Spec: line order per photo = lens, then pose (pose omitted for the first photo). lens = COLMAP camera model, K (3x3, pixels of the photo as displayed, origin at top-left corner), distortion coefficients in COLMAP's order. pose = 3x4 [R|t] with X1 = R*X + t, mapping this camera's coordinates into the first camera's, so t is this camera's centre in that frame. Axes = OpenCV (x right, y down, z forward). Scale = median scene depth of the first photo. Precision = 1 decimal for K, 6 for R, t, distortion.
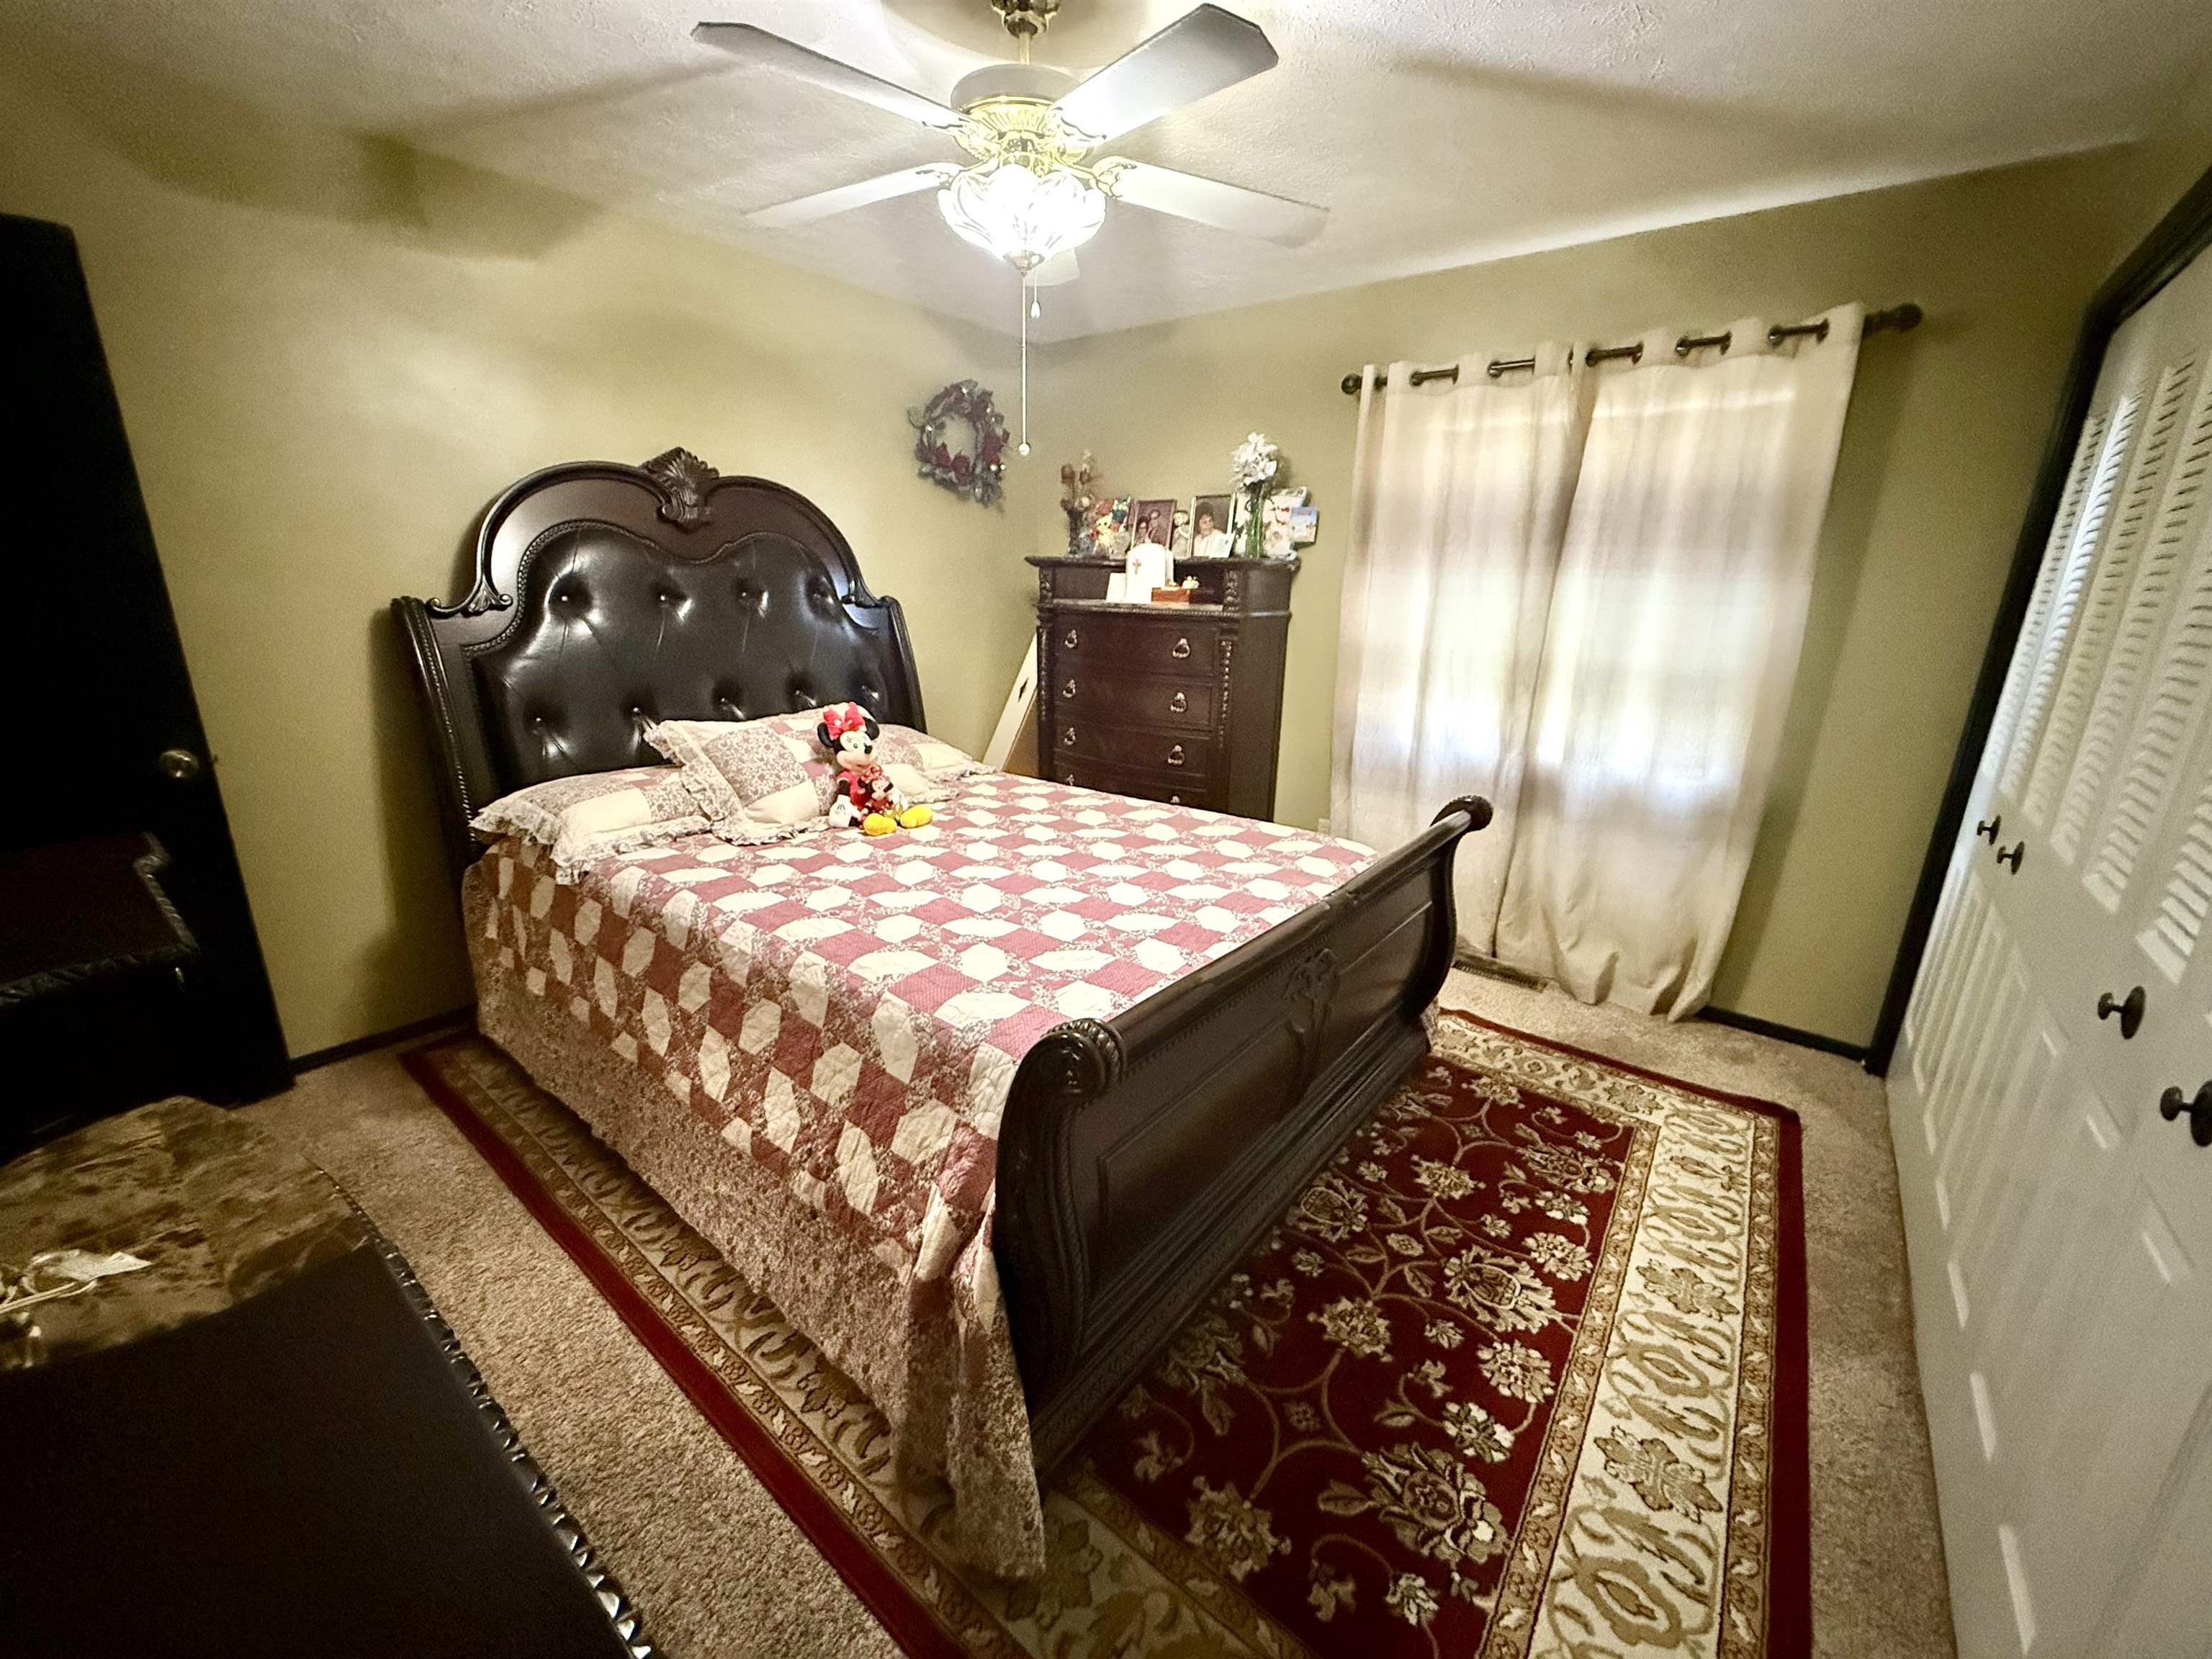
lens RADIAL K [[868.3, 0, 1103.8], [0, 868.3, 828.3], [0, 0, 1]] dist [0.002465, -0.000070]
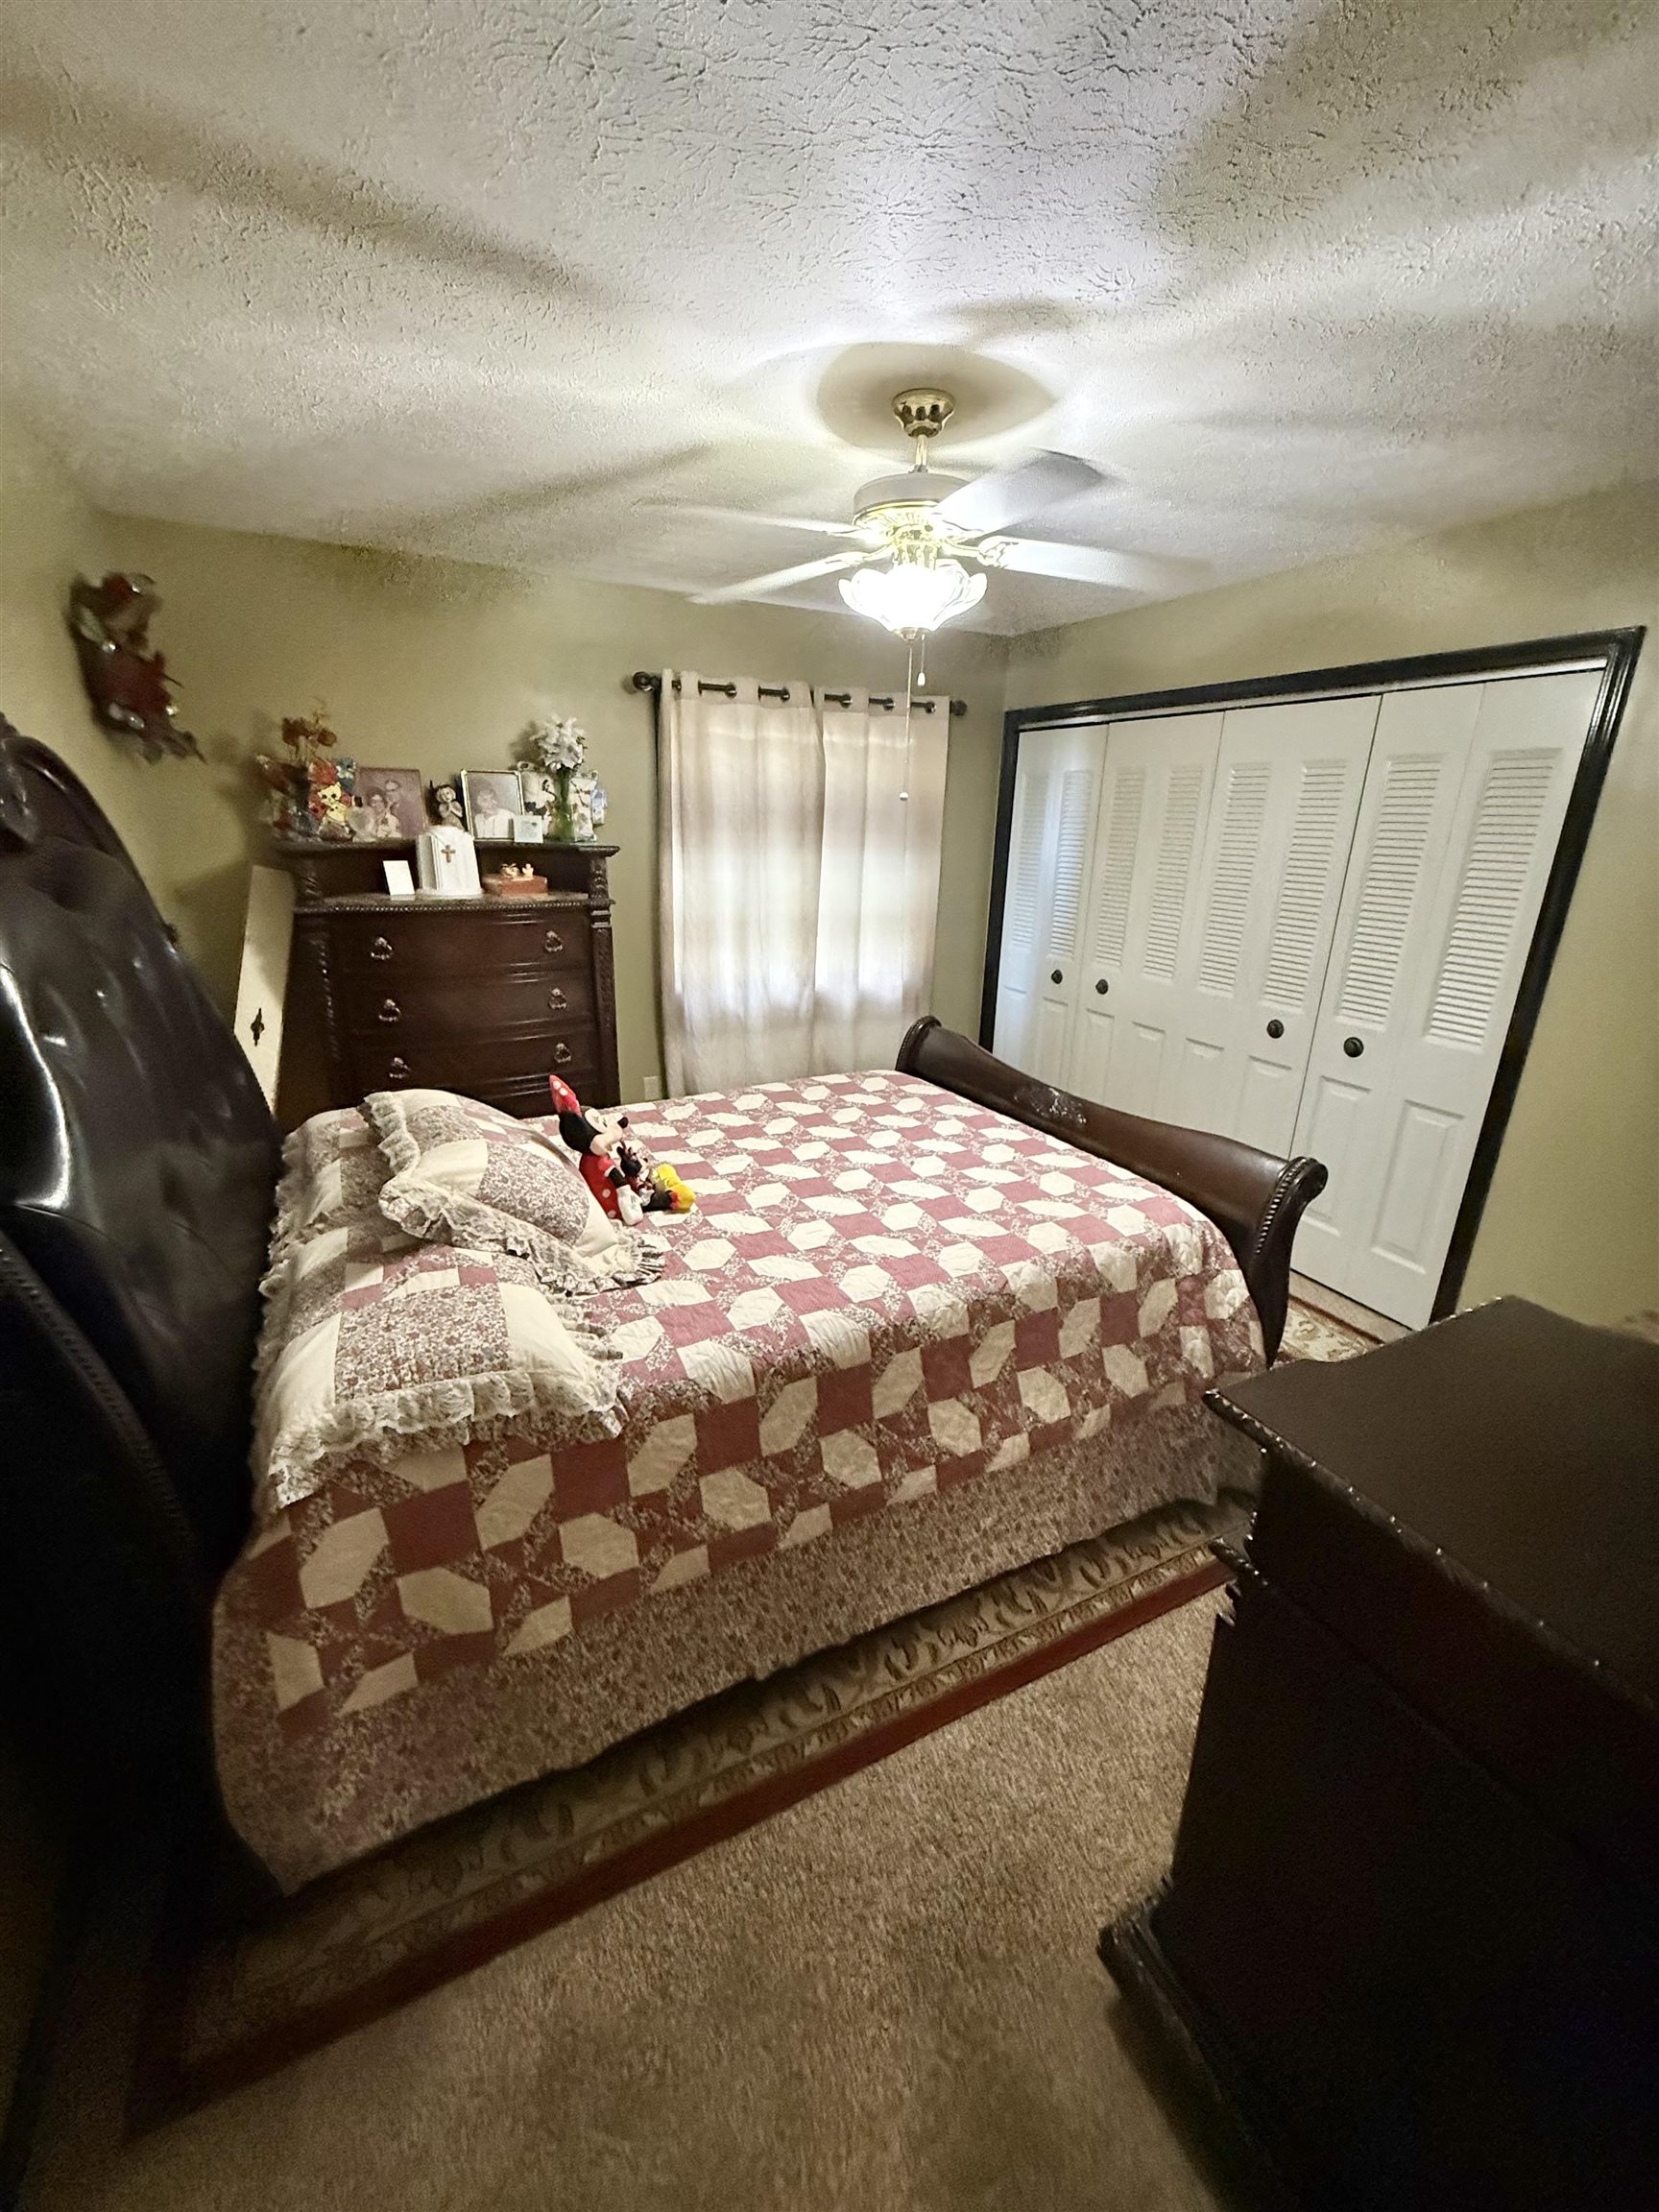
lens RADIAL K [[868.3, 0, 833.0], [0, 868.3, 1106.8], [0, 0, 1]] dist [0.002465, -0.000070]
pose [[0.418884, -0.302027, 0.856339, -0.937825], [0.243508, 0.945883, 0.214495, -0.243453], [-0.874780, 0.118677, 0.469761, 0.462219]]
